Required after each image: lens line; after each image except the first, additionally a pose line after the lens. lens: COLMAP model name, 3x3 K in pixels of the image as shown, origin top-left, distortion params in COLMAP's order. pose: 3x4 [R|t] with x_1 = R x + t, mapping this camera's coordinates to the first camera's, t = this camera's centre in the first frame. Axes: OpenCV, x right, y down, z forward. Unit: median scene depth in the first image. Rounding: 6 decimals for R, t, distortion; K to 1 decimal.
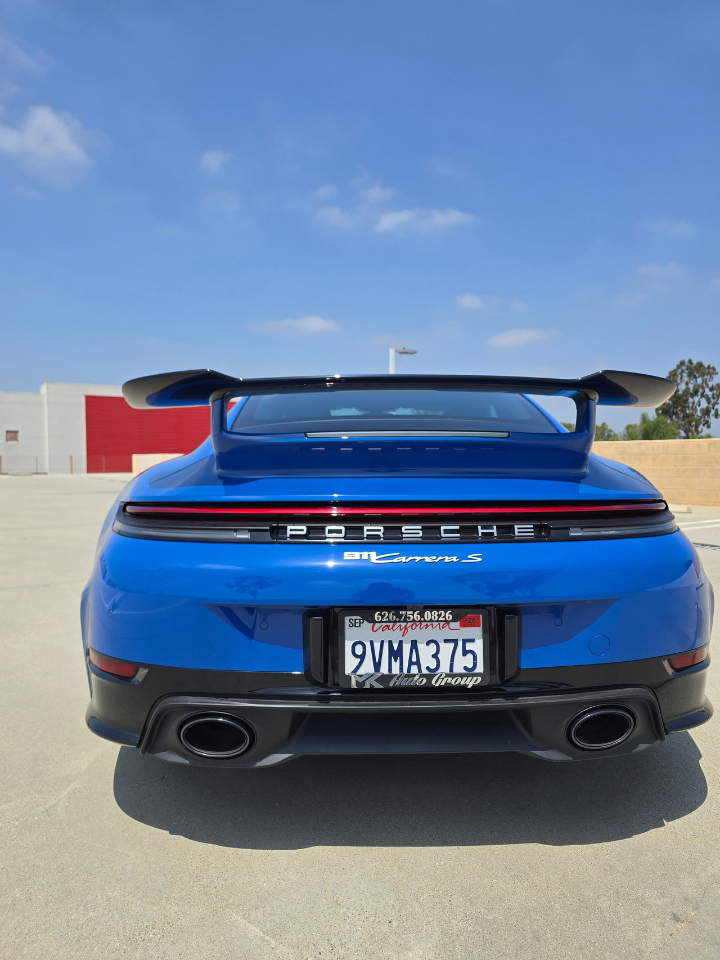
lens RADIAL K [[665.6, 0, 365.3], [0, 665.6, 498.7], [0, 0, 1]] dist [-0.002388, -0.000188]
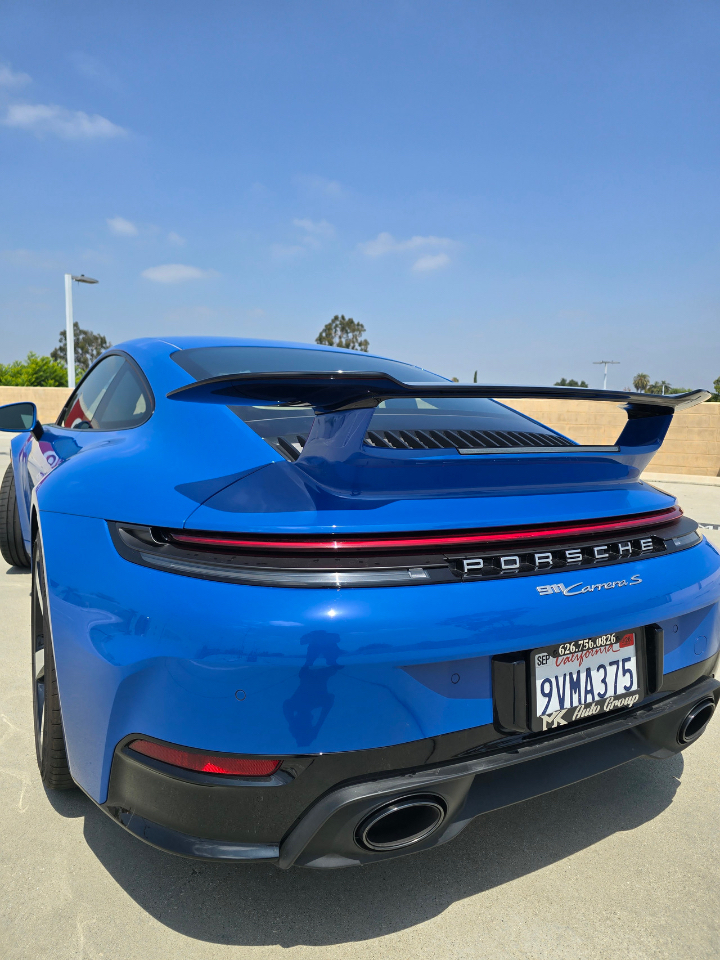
lens RADIAL K [[666.0, 0, 368.6], [0, 666.0, 481.5], [0, 0, 1]] dist [0.037475, -0.004007]
pose [[0.872201, -0.028404, 0.488323, -0.677806], [-0.001491, 0.998154, 0.060723, -0.119253], [-0.489146, -0.053691, 0.870548, 0.317360]]
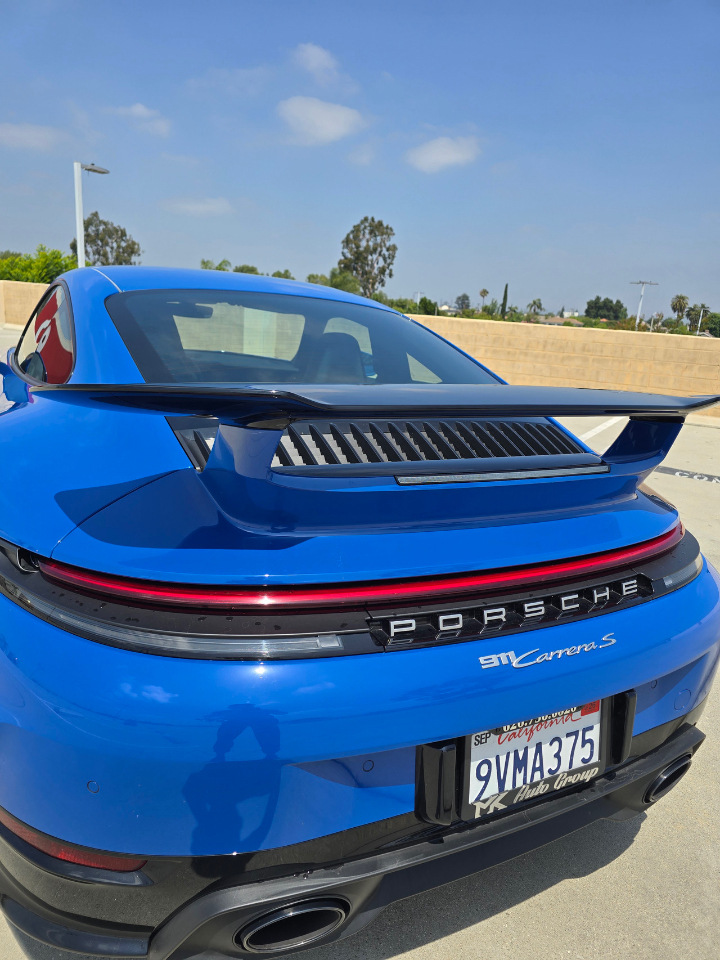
lens RADIAL K [[664.1, 0, 366.7], [0, 664.1, 475.6], [0, 0, 1]] dist [0.049630, -0.054640]
pose [[0.889353, -0.039043, 0.455552, -0.474989], [-0.053000, 0.980827, 0.187533, -0.251119], [-0.454139, -0.190927, 0.870232, 0.443778]]
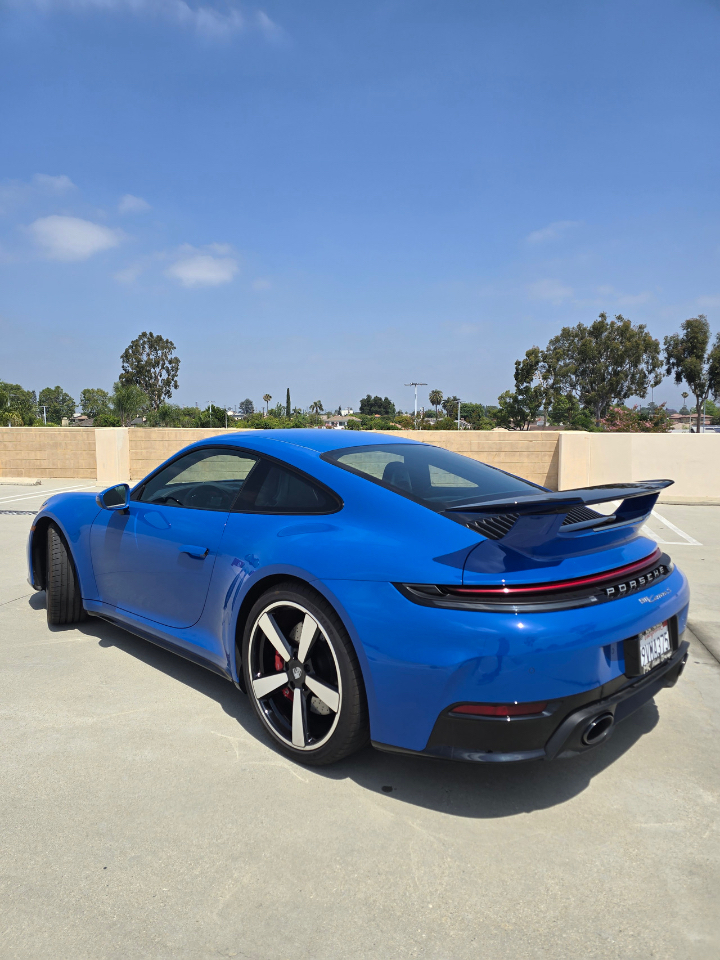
lens RADIAL K [[664.1, 0, 366.7], [0, 664.1, 475.6], [0, 0, 1]] dist [0.049630, -0.054640]
pose [[0.695168, -0.050665, 0.717060, -1.784644], [0.033578, 0.998713, 0.038013, -0.337863], [-0.718063, -0.002348, 0.695974, 0.282526]]
